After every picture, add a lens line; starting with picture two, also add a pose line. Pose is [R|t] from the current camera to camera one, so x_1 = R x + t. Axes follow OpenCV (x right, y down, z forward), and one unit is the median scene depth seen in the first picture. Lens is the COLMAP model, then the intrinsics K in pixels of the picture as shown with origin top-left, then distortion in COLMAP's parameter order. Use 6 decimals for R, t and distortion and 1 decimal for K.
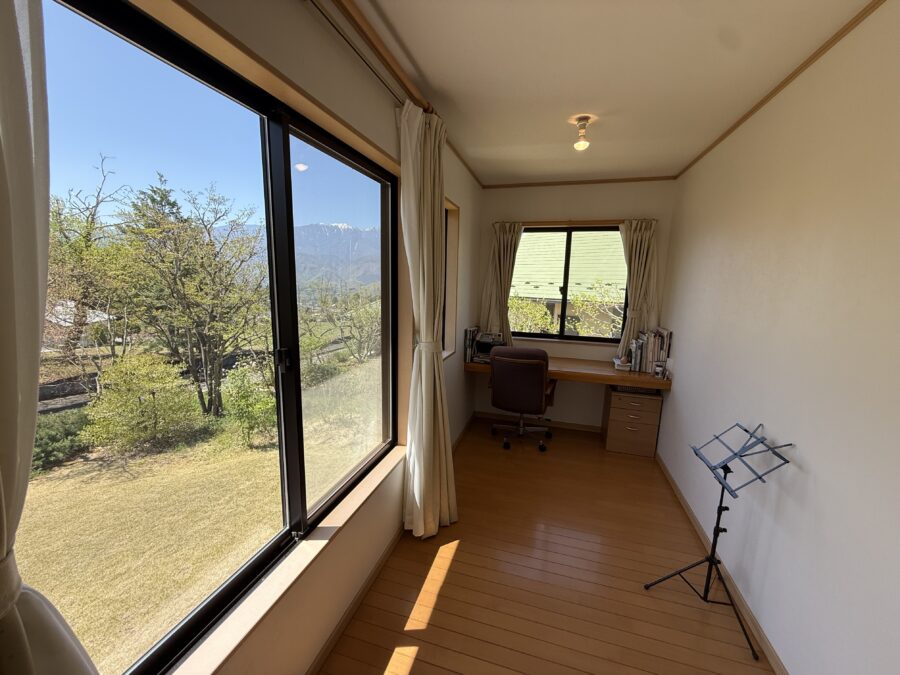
lens RADIAL K [[358.7, 0, 450.0], [0, 358.7, 337.5], [0, 0, 1]] dist [0.002917, -0.000037]
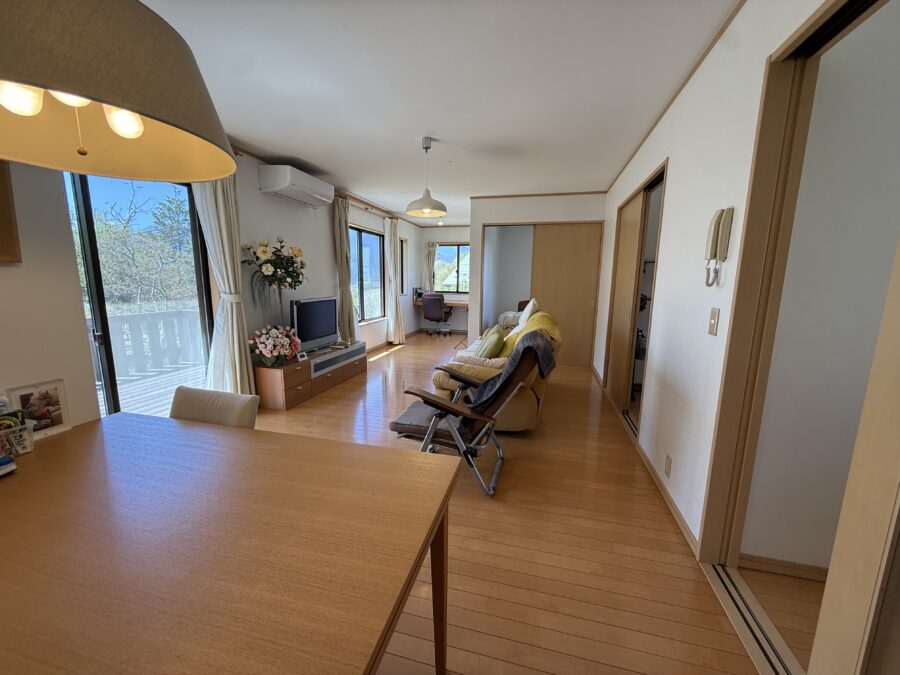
lens RADIAL K [[358.7, 0, 450.0], [0, 358.7, 337.5], [0, 0, 1]] dist [0.002917, -0.000037]
pose [[0.999222, -0.015404, 0.036304, 0.196071], [0.015379, 0.999881, 0.000965, 0.311307], [-0.036315, -0.000406, 0.999340, -1.397067]]
